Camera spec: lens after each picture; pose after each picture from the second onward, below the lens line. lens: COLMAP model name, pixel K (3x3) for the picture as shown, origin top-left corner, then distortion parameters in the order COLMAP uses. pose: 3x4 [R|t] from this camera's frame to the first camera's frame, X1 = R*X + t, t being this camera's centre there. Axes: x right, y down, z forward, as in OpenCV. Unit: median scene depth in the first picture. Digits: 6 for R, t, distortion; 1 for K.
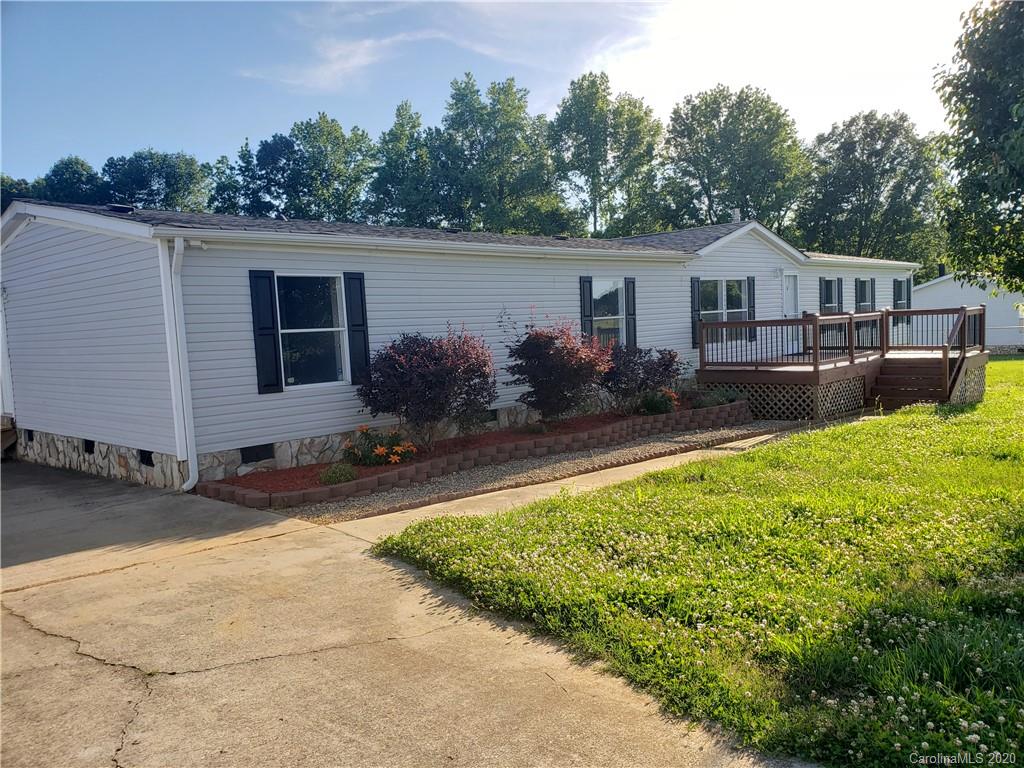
lens RADIAL K [[813.9, 0, 514.4], [0, 813.9, 402.7], [0, 0, 1]] dist [0.128772, -0.141939]
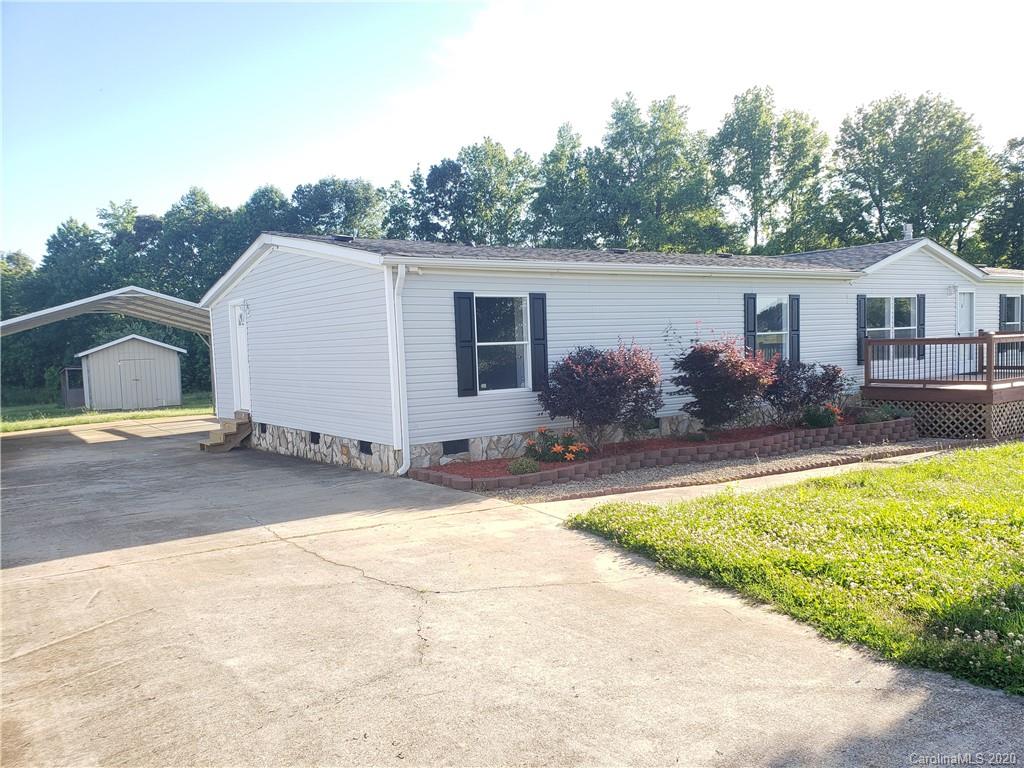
lens RADIAL K [[819.7, 0, 508.2], [0, 819.7, 412.2], [0, 0, 1]] dist [0.049119, -0.011922]
pose [[0.982557, 0.028910, -0.183699, -0.016518], [-0.030127, 0.999539, -0.003838, 0.009224], [0.183503, 0.009305, 0.982975, -0.083457]]
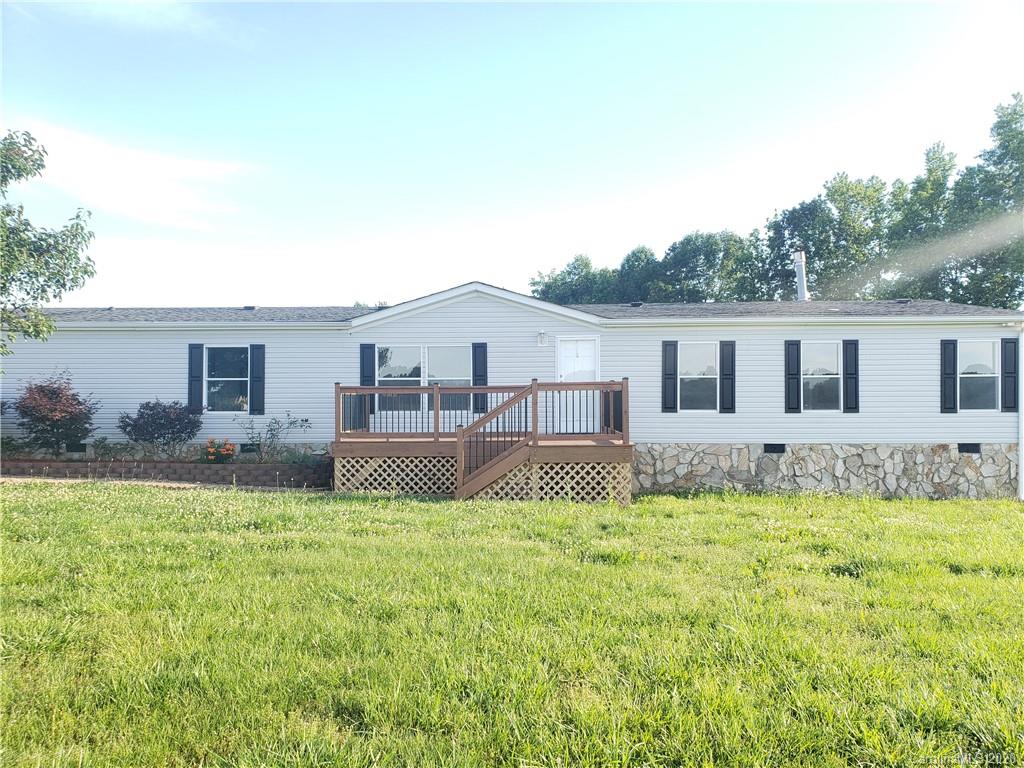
lens RADIAL K [[827.4, 0, 512.0], [0, 827.4, 384.0], [0, 0, 1]] dist [0.007802, 0.003646]
pose [[0.629188, 0.026094, -0.776815, 1.059312], [-0.103003, 0.993421, -0.050058, -0.066950], [0.770398, 0.111510, 0.627736, 0.473701]]
